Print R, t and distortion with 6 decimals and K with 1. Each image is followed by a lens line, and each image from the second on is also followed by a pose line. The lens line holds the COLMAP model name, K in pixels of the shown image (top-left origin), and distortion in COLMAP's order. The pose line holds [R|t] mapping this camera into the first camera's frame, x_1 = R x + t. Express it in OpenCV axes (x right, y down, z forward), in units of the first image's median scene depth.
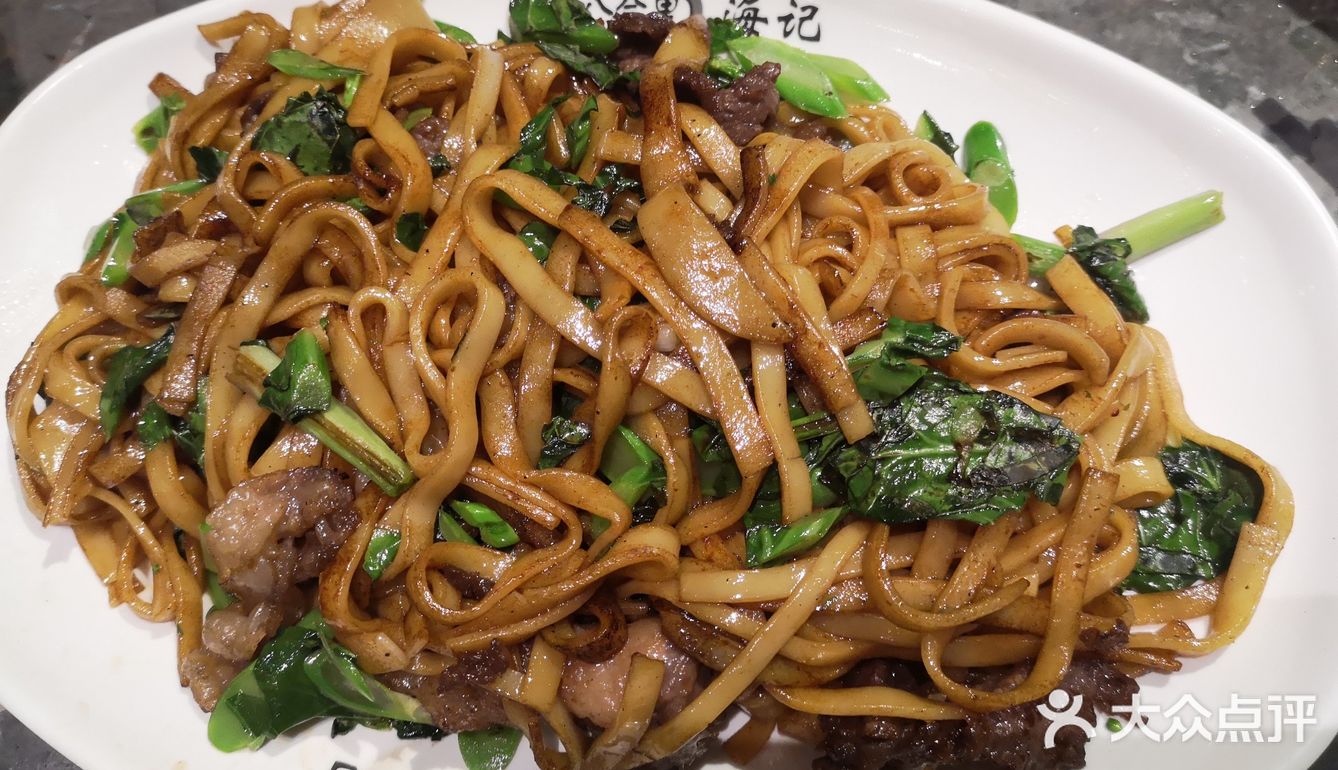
lens RADIAL K [[1056.9, 0, 669.0], [0, 1056.9, 385.0], [0, 0, 1]] dist [0.022831, -0.045063]
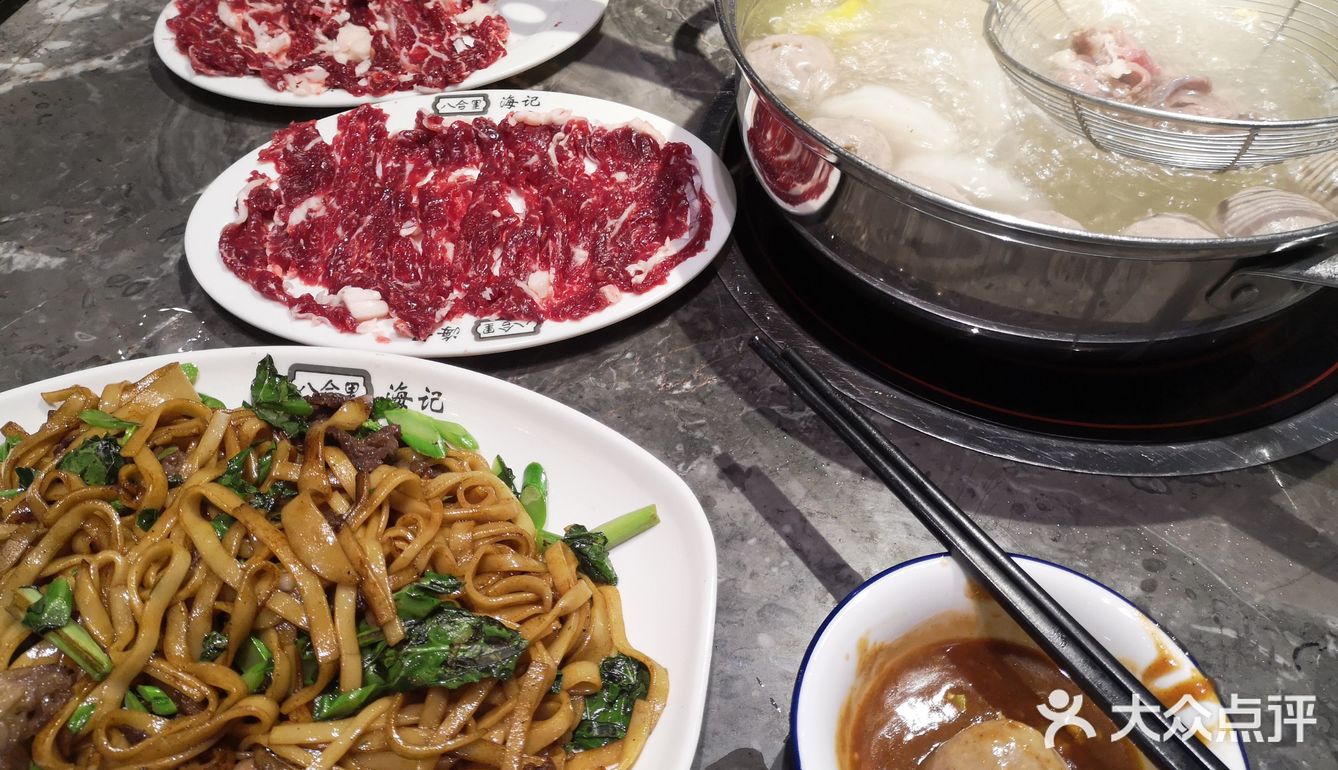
lens RADIAL K [[1053.2, 0, 669.0], [0, 1053.2, 385.0], [0, 0, 1]] dist [0.007169, 0.006116]
pose [[0.996218, 0.026755, 0.082666, 0.406841], [0.001612, 0.945557, -0.325453, 0.183430], [-0.086872, 0.324355, 0.941938, -0.642364]]
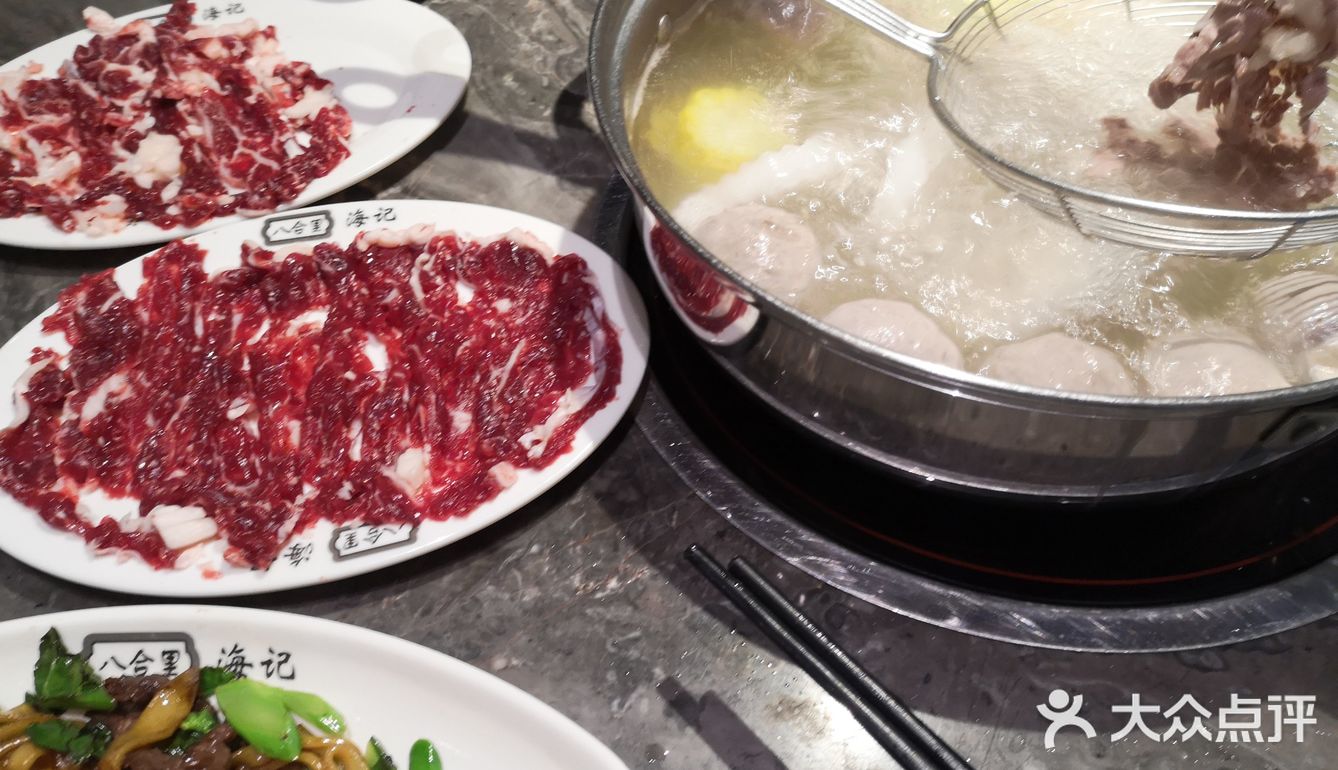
lens RADIAL K [[1056.9, 0, 669.0], [0, 1056.9, 385.0], [0, 0, 1]] dist [0.022831, -0.045063]
pose [[0.985779, -0.083952, 0.145575, 0.484078], [0.126426, 0.941191, -0.313331, -0.238904], [-0.110709, 0.327280, 0.938420, -0.355228]]
